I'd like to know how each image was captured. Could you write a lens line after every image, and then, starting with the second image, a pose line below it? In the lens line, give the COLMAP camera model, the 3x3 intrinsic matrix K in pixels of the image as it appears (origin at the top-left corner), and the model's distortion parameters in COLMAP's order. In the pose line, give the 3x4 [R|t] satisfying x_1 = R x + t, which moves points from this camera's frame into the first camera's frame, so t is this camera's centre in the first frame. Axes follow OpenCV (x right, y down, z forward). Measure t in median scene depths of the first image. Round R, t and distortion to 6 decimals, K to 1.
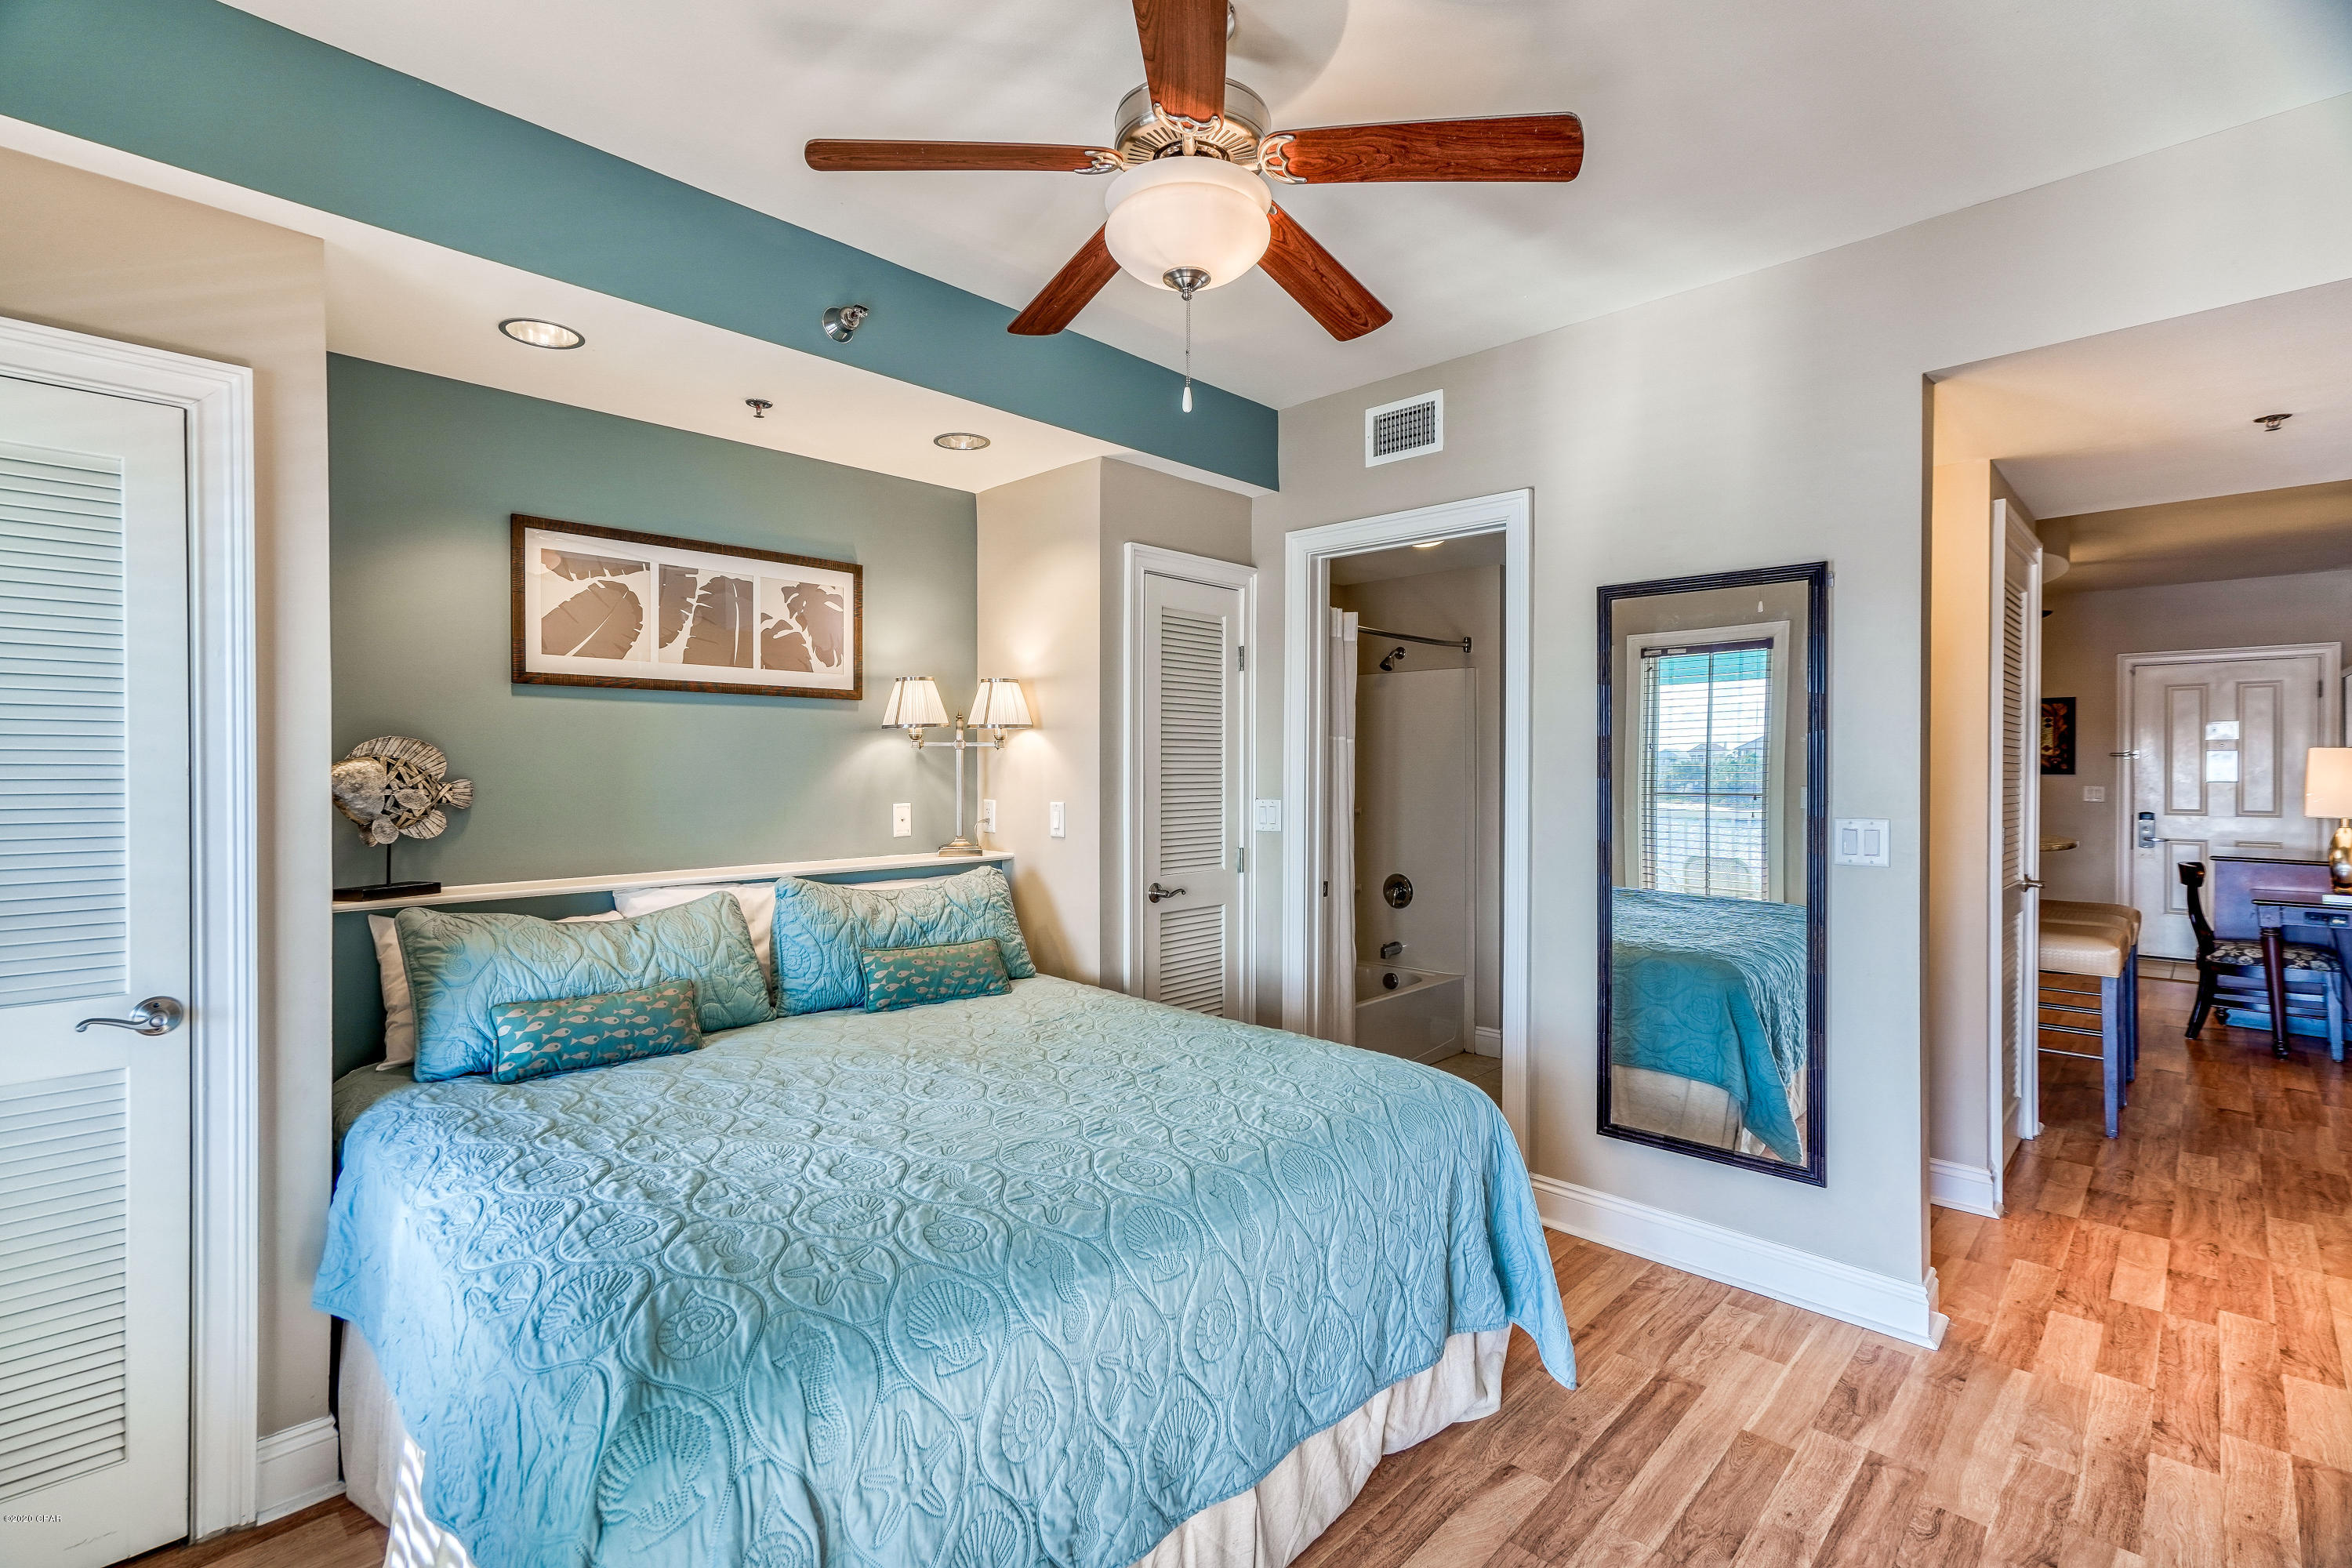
lens RADIAL K [[1120.2, 0, 1109.1], [0, 1120.2, 768.6], [0, 0, 1]] dist [-0.003845, 0.010230]
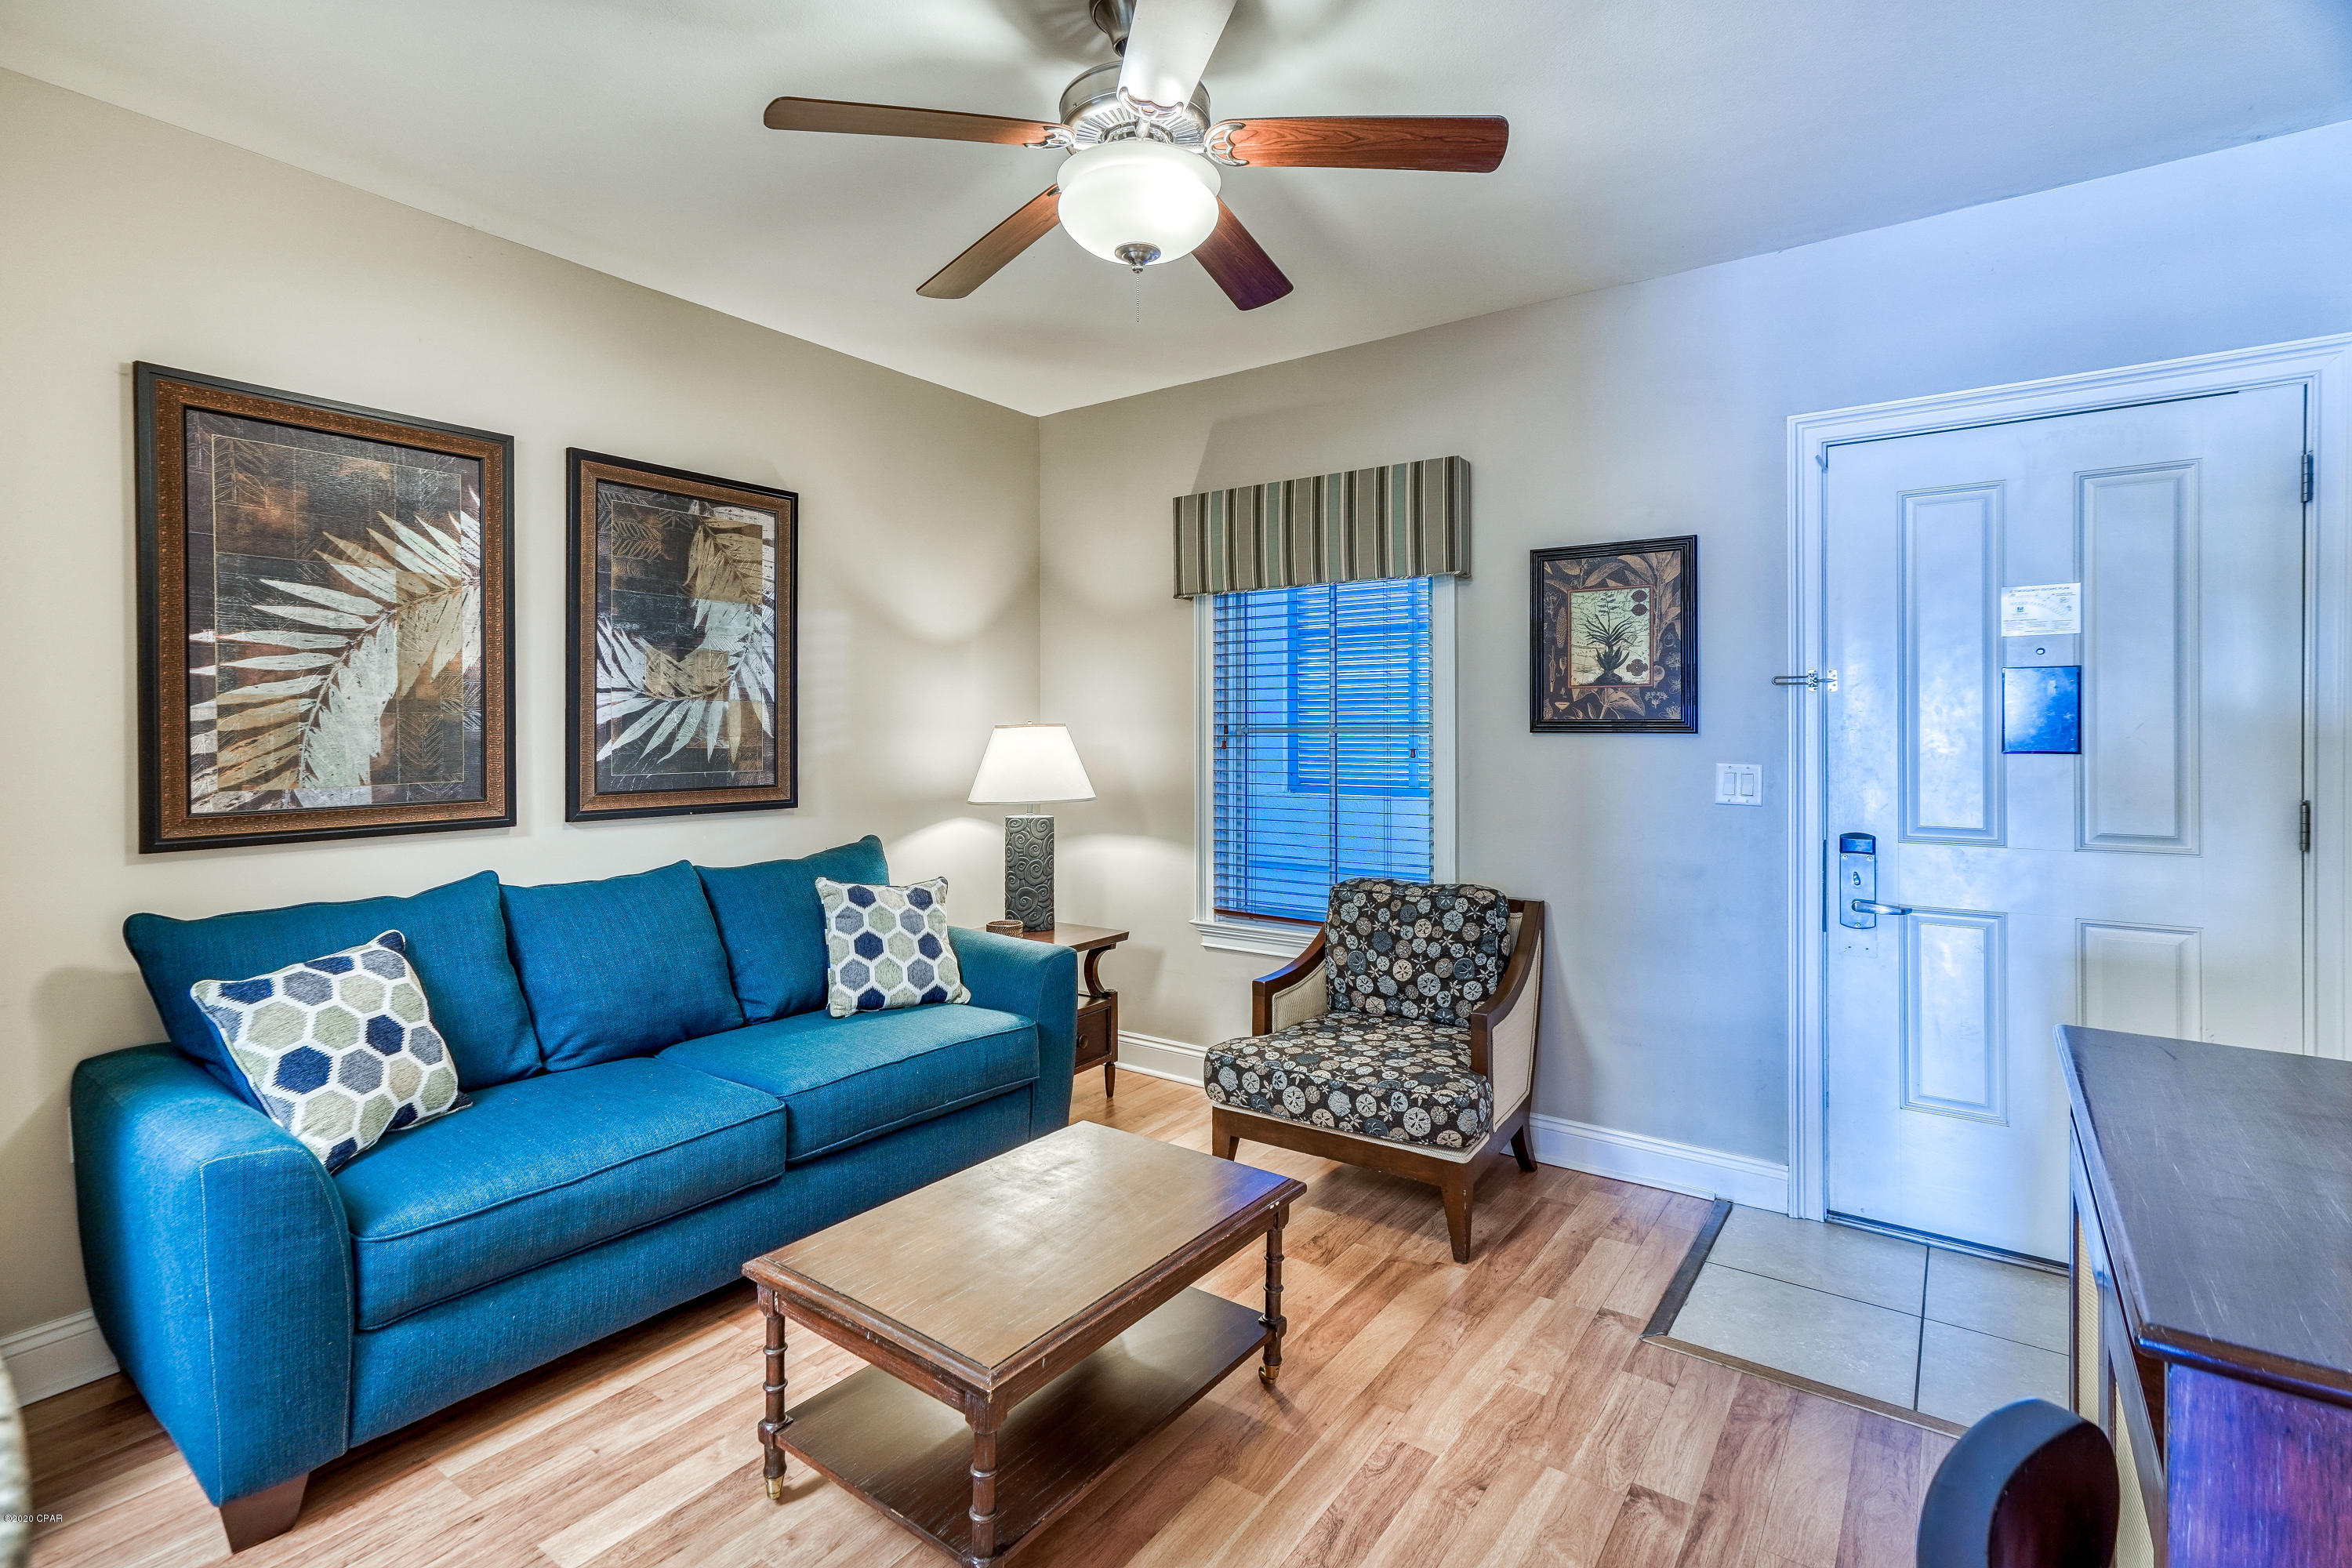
lens RADIAL K [[1120.2, 0, 1126.1], [0, 1120.2, 732.1], [0, 0, 1]] dist [-0.003845, 0.010230]
pose [[0.991122, -0.004362, 0.132887, 0.640528], [0.003501, 0.999971, 0.006711, 0.000712], [-0.132912, -0.006186, 0.991108, 0.672243]]
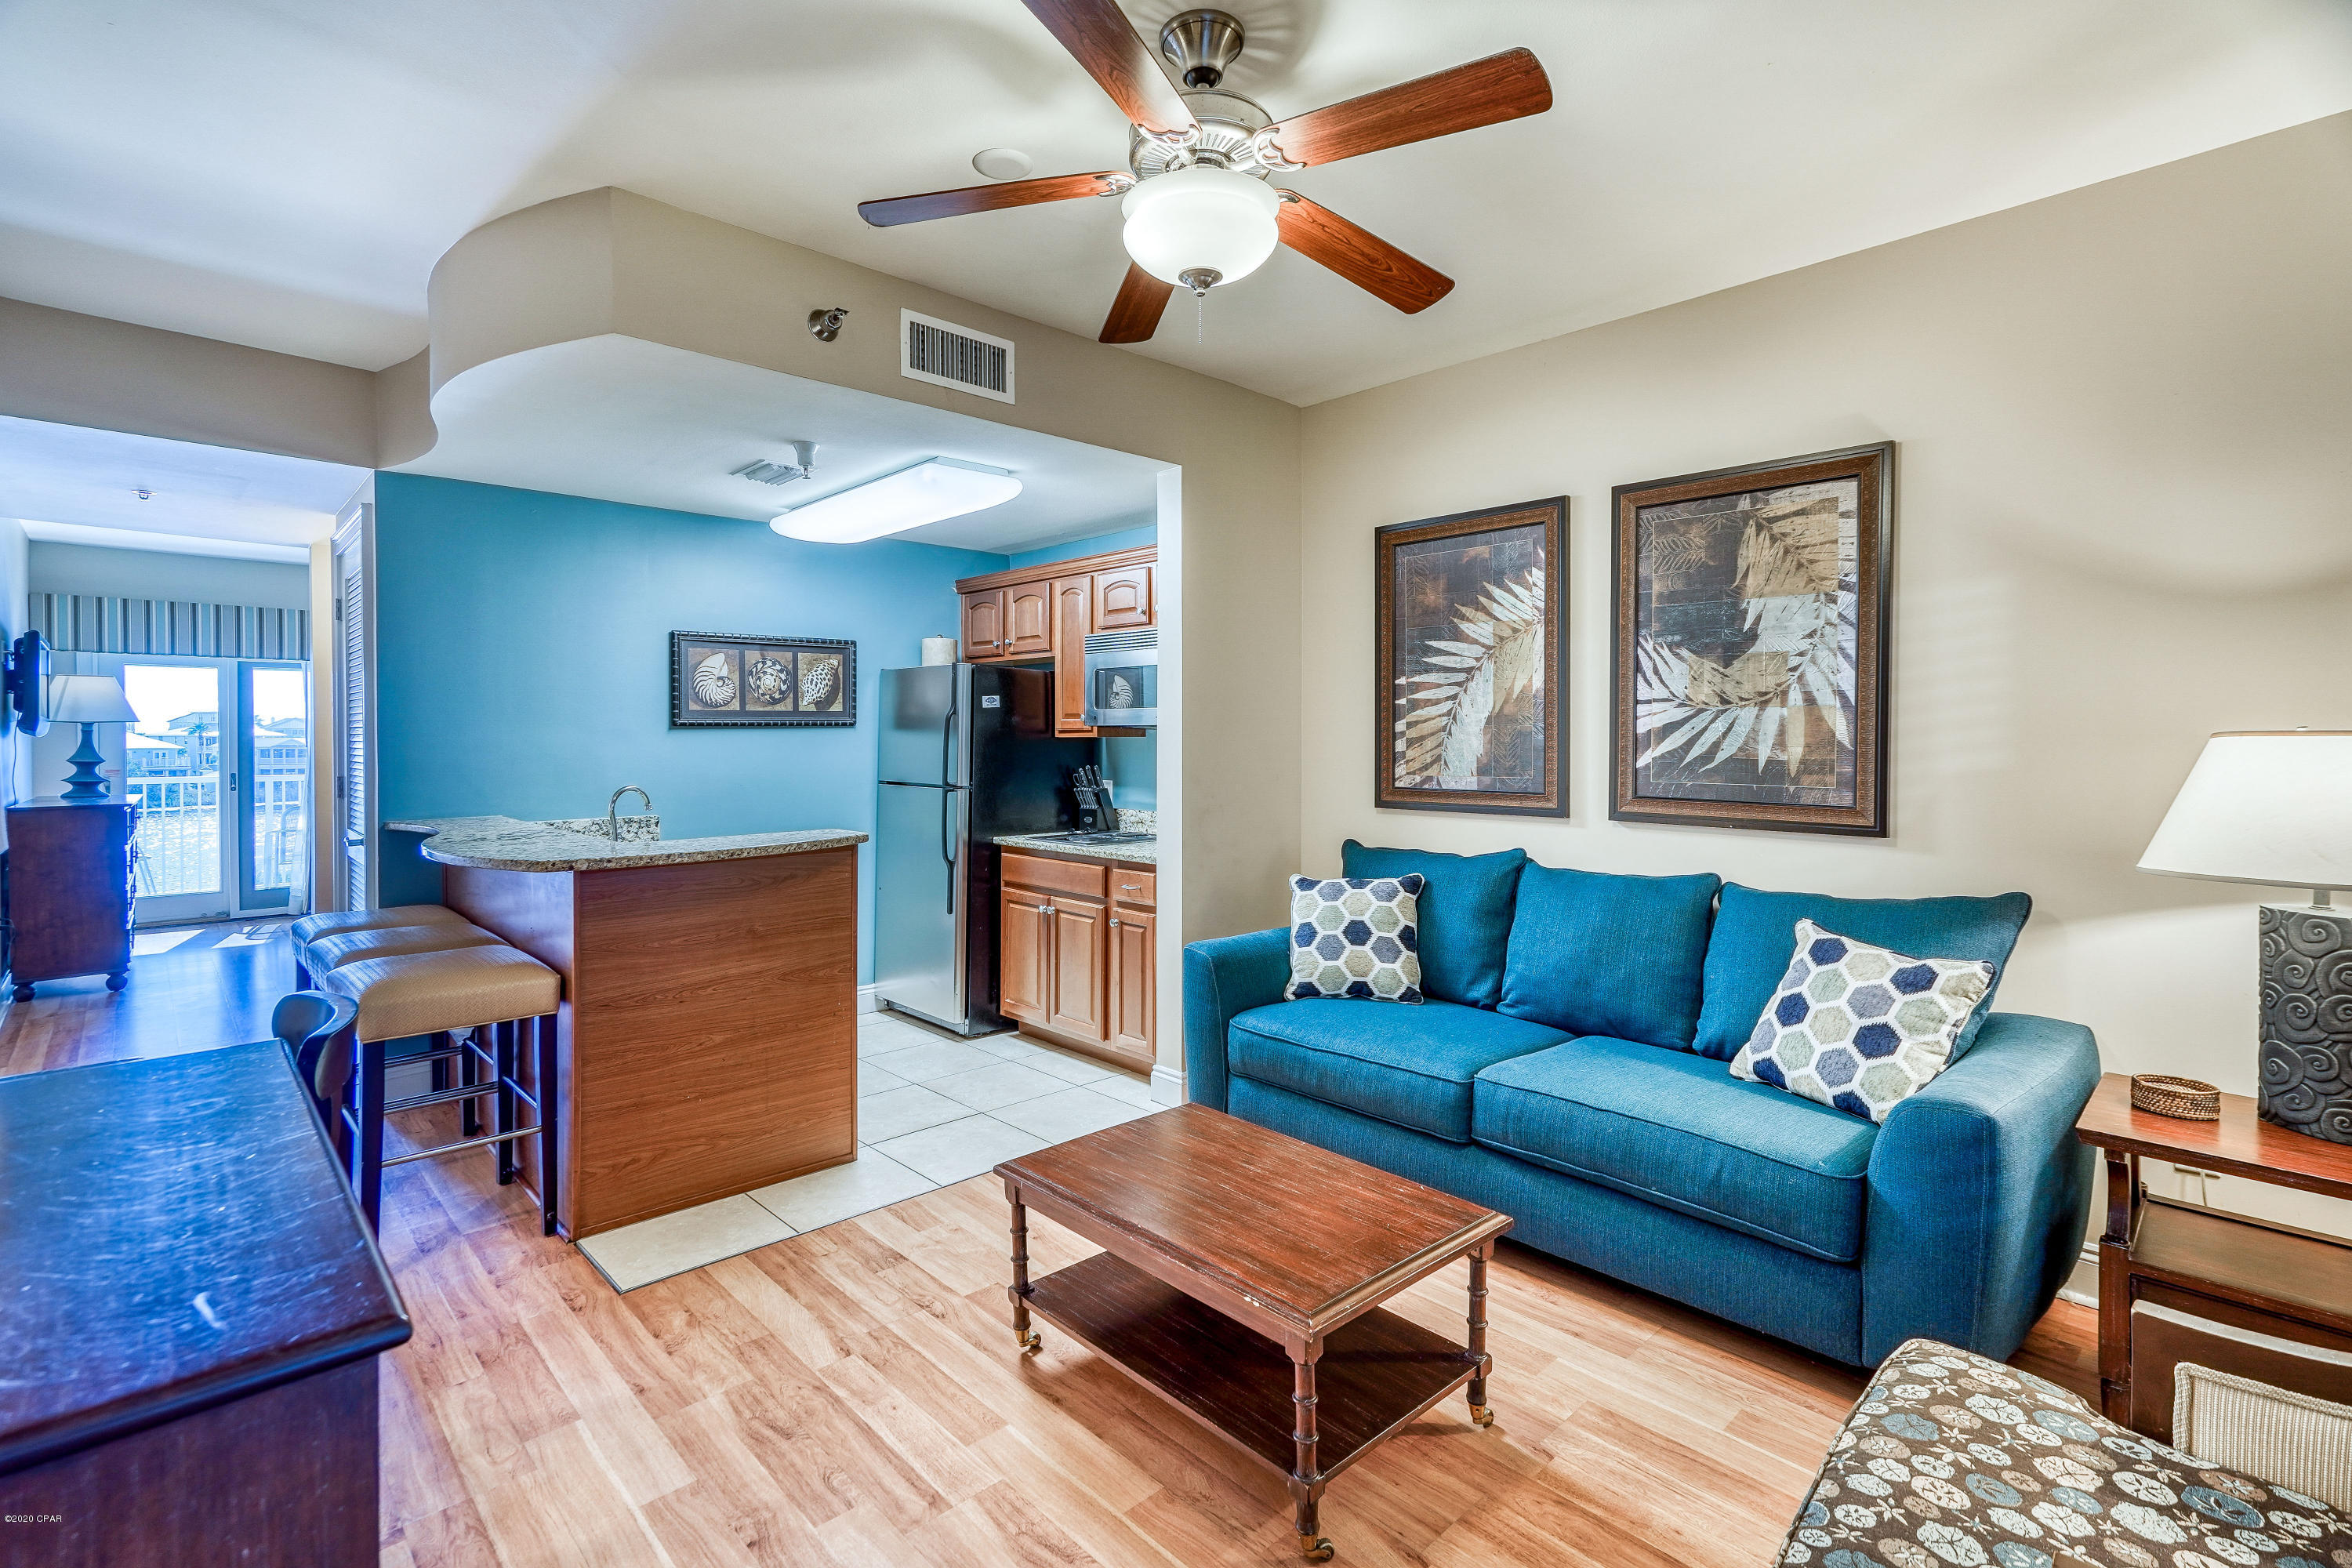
lens RADIAL K [[1120.2, 0, 1166.0], [0, 1120.2, 730.5], [0, 0, 1]] dist [-0.003845, 0.010230]
pose [[-0.042182, -0.004479, -0.999100, 0.931113], [0.002621, 0.999986, -0.004594, 0.000348], [0.999107, -0.002813, -0.042170, 0.916647]]
